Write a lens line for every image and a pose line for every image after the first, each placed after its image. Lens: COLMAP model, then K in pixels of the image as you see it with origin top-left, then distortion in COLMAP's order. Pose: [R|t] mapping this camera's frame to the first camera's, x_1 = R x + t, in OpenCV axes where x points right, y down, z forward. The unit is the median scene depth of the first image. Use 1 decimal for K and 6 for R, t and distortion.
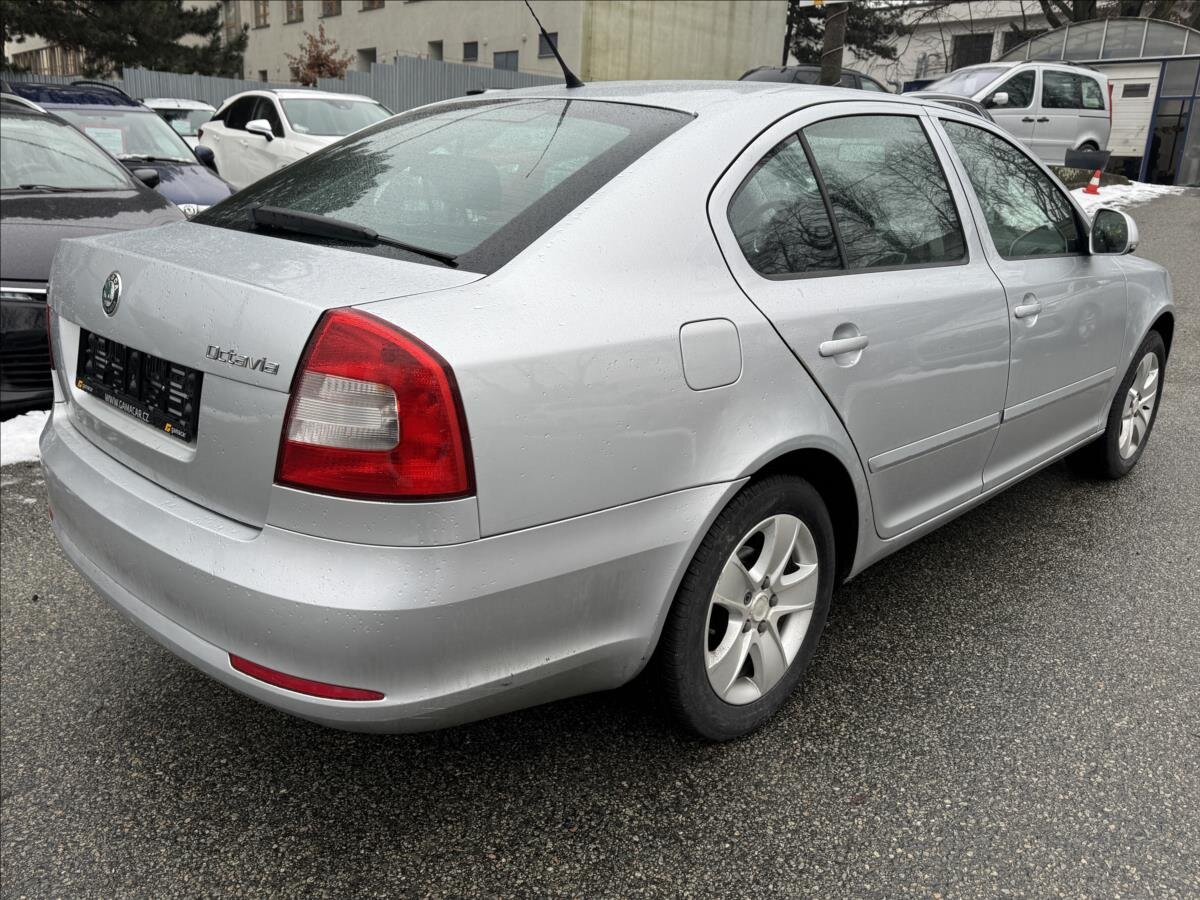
lens RADIAL K [[983.7, 0, 606.0], [0, 983.7, 458.6], [0, 0, 1]] dist [0.056718, -0.047675]
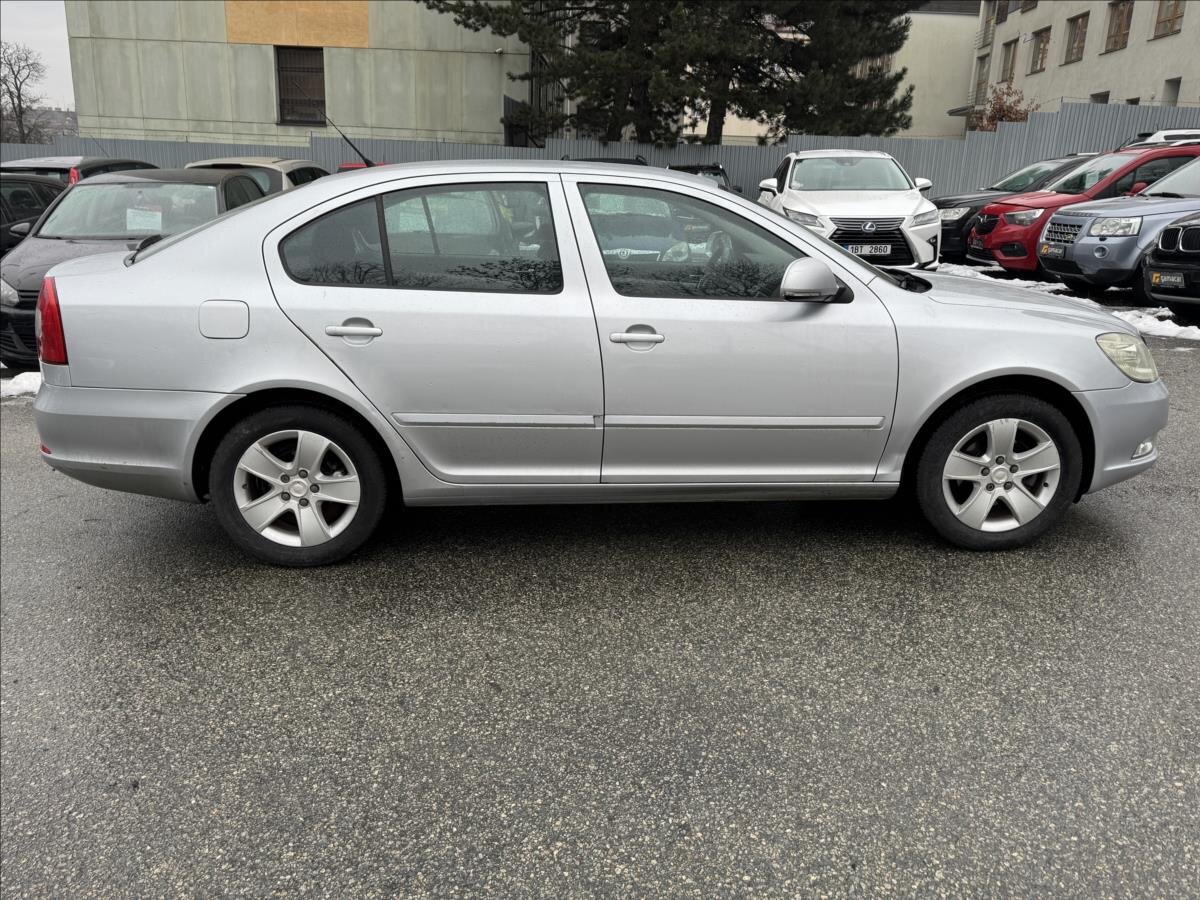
lens RADIAL K [[983.7, 0, 607.2], [0, 983.7, 465.0], [0, 0, 1]] dist [0.056718, -0.047675]
pose [[0.731172, 0.169329, -0.660844, 1.483337], [-0.195220, 0.980130, 0.035143, -0.038635], [0.653664, 0.103314, 0.749700, 0.108849]]
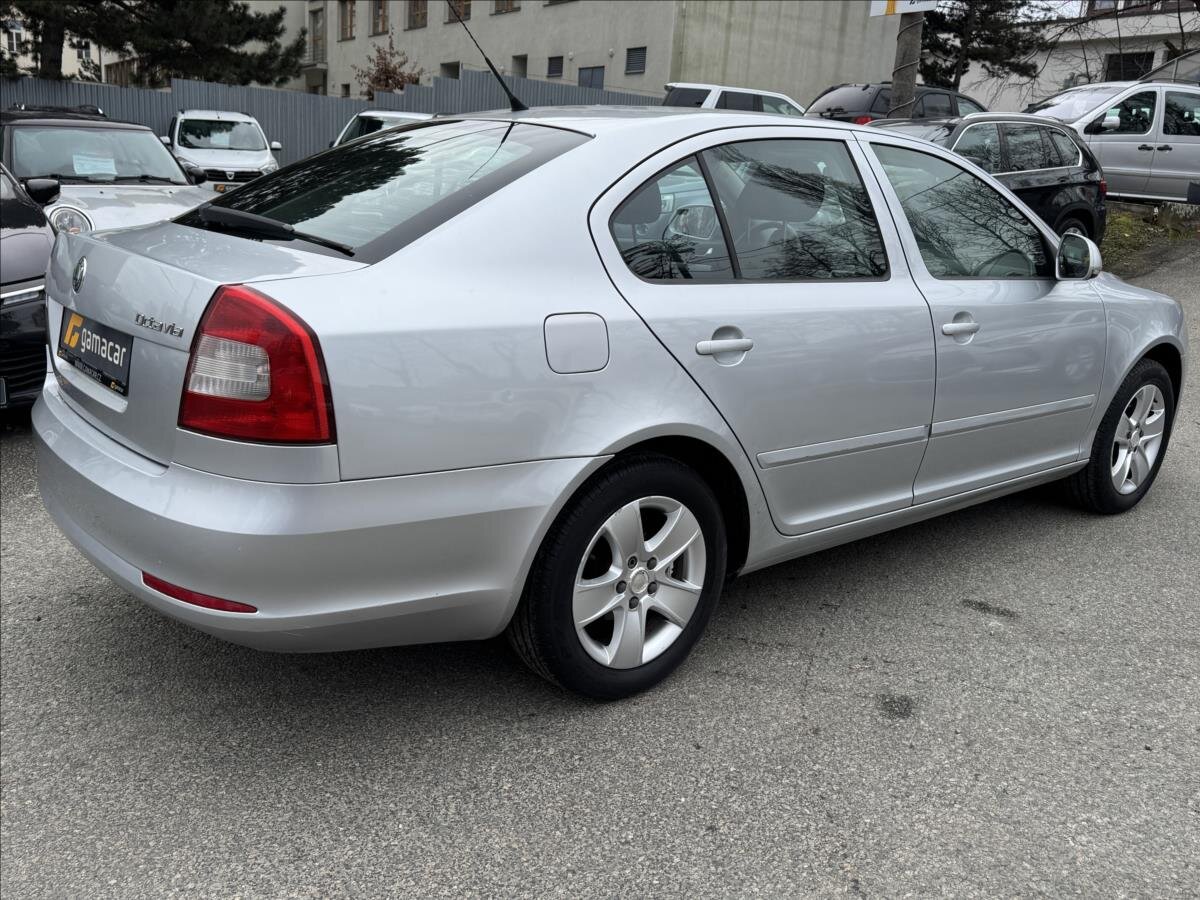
lens RADIAL K [[1097.5, 0, 602.9], [0, 1097.5, 444.9], [0, 0, 1]] dist [0.055108, -0.016430]
pose [[0.995218, 0.043757, -0.087326, 0.202810], [-0.048783, 0.997222, -0.056281, 0.065214], [0.084621, 0.060272, 0.994589, -0.202439]]
